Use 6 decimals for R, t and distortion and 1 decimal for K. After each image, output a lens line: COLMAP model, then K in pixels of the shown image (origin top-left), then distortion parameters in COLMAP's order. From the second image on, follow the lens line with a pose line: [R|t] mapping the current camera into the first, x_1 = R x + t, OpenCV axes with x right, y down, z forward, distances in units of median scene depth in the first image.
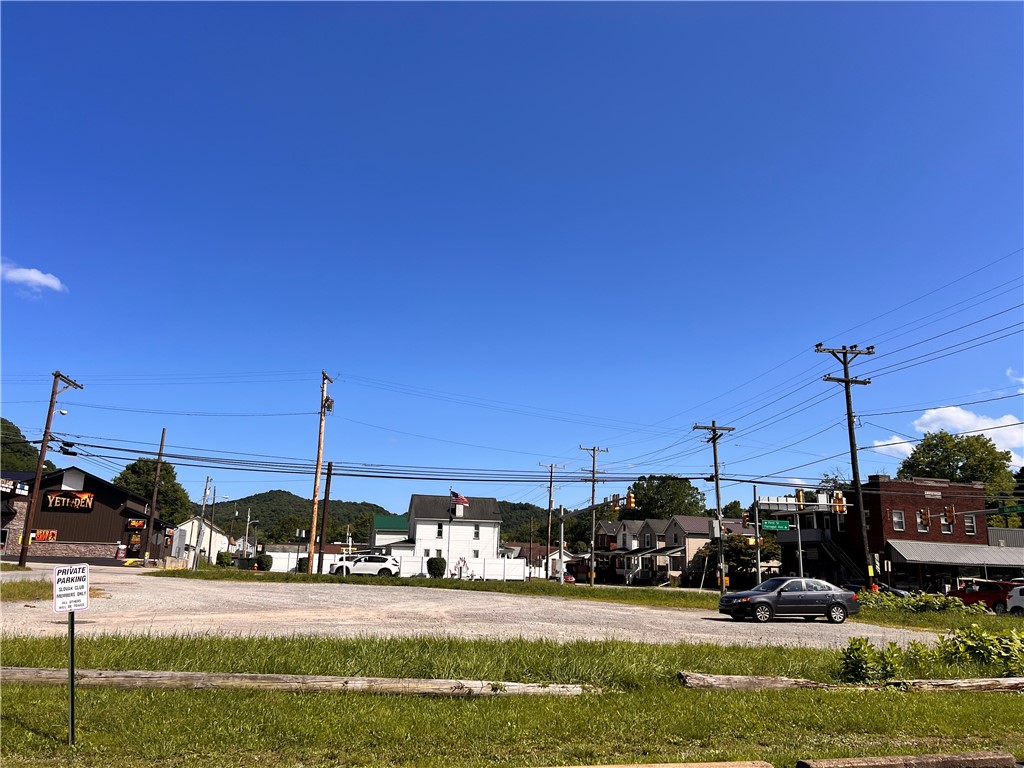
lens RADIAL K [[780.4, 0, 511.4], [0, 780.4, 384.4], [0, 0, 1]] dist [-0.001997, -0.004031]
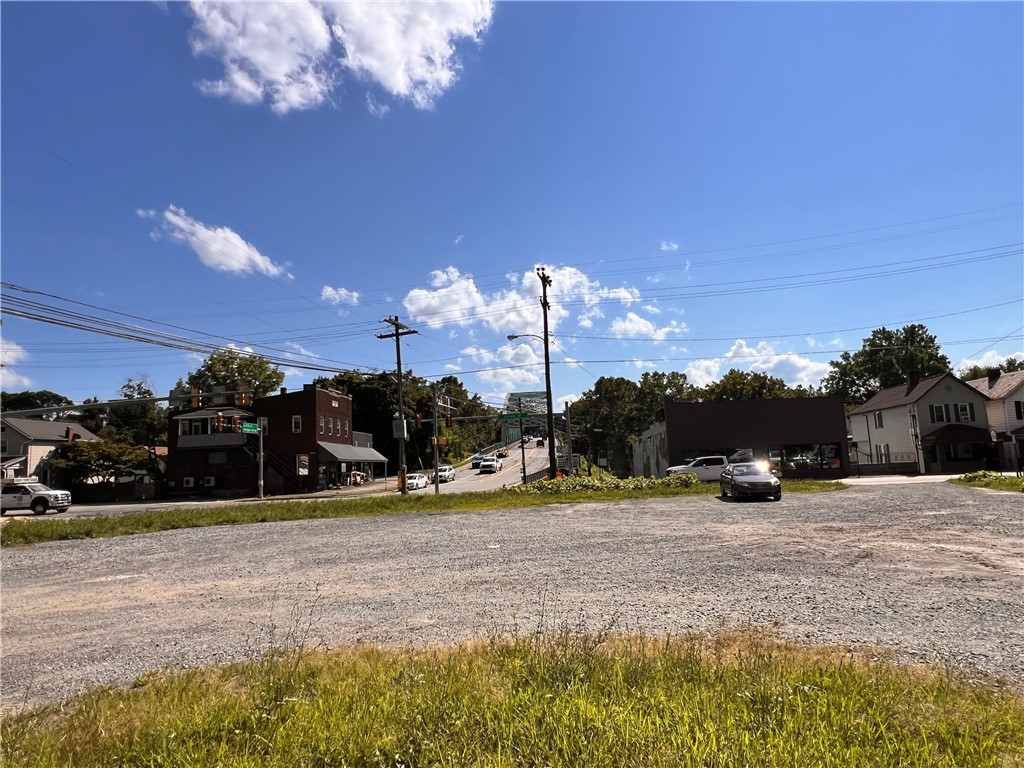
lens RADIAL K [[650.2, 0, 512.1], [0, 650.2, 381.3], [0, 0, 1]] dist [0.011794, 0.002054]
pose [[0.336918, 0.073751, 0.938641, -0.297417], [-0.165120, 0.986105, -0.018212, 0.081112], [-0.926942, -0.148852, 0.344414, 0.415780]]
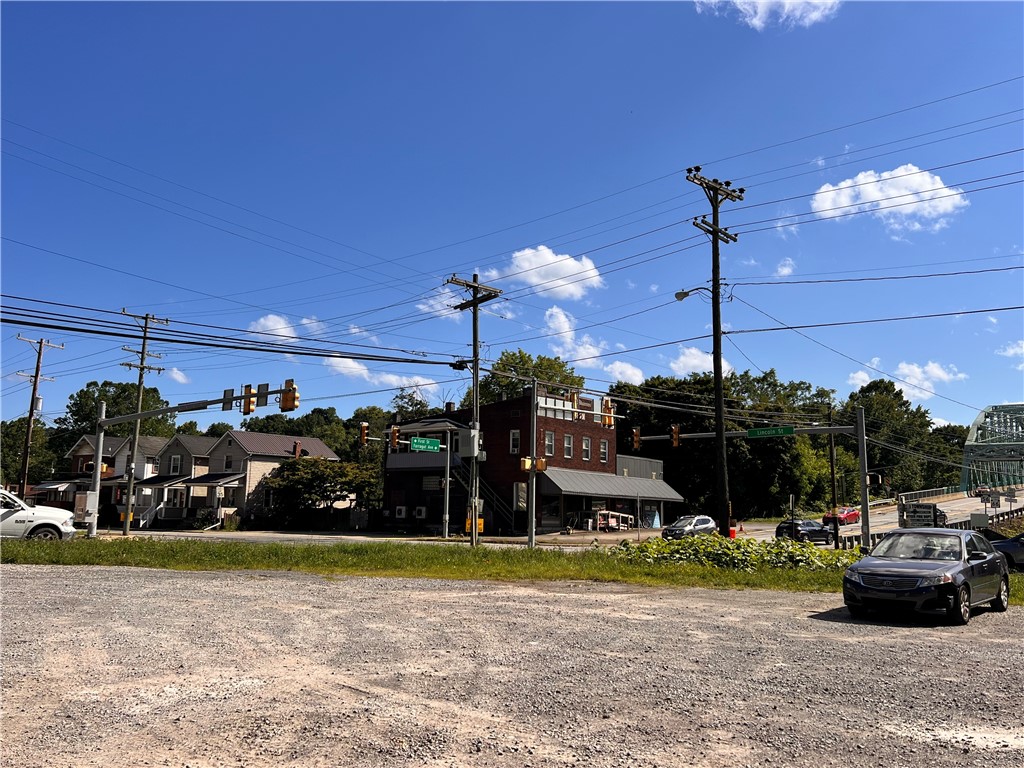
lens RADIAL K [[869.3, 0, 510.6], [0, 869.3, 381.3], [0, 0, 1]] dist [0.098941, -0.007087]
pose [[0.791718, 0.073647, 0.606432, -0.096135], [-0.132547, 0.989767, 0.052843, 0.064167], [-0.596334, -0.122217, 0.793378, 0.293624]]
